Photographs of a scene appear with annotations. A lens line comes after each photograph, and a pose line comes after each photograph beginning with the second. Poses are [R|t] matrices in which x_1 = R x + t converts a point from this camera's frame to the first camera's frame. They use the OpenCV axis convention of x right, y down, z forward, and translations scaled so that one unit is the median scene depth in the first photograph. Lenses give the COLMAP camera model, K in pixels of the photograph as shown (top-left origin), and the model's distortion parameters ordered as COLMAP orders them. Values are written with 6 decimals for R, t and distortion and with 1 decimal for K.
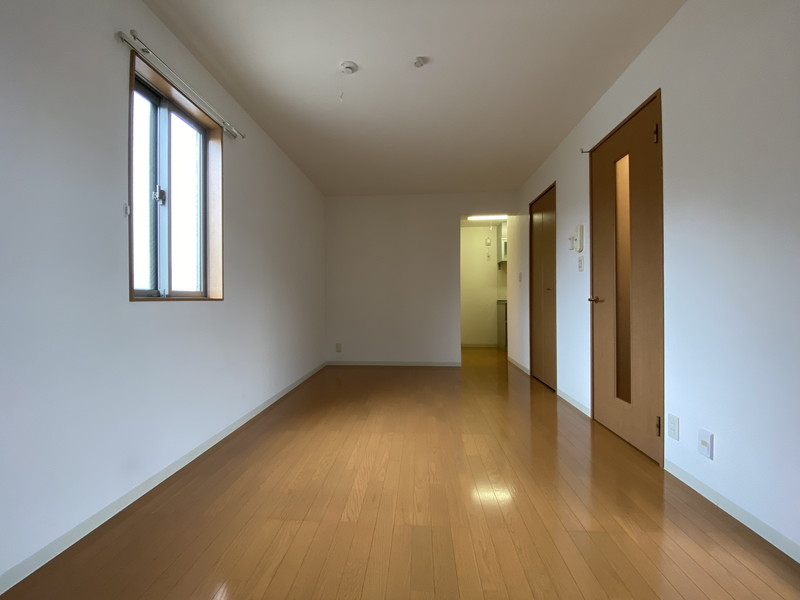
lens RADIAL K [[293.7, 0, 400.0], [0, 293.7, 300.0], [0, 0, 1]] dist [-0.000023, -0.008194]
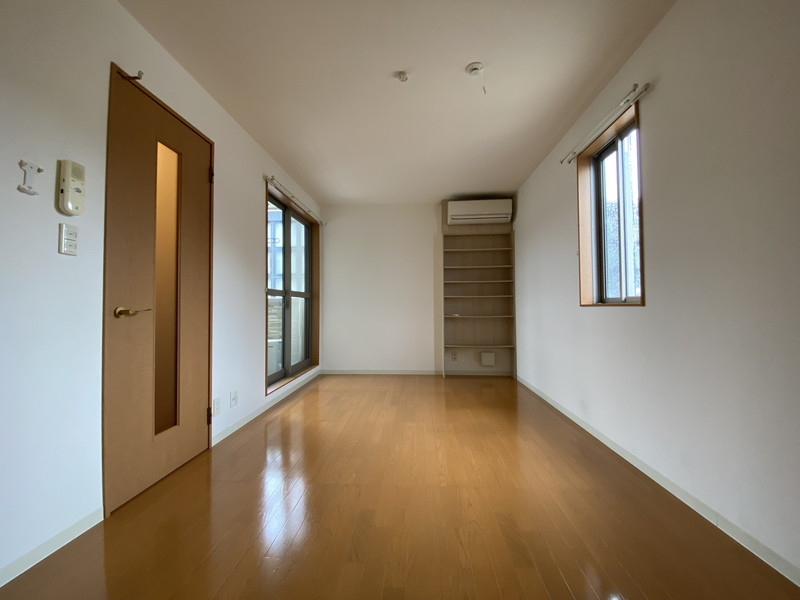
lens RADIAL K [[293.7, 0, 400.0], [0, 293.7, 300.0], [0, 0, 1]] dist [-0.000023, -0.008194]
pose [[-0.999906, 0.013447, -0.002680, 0.084295], [0.013504, 0.999657, -0.022457, -0.006415], [0.002377, -0.022491, -0.999744, 1.921771]]
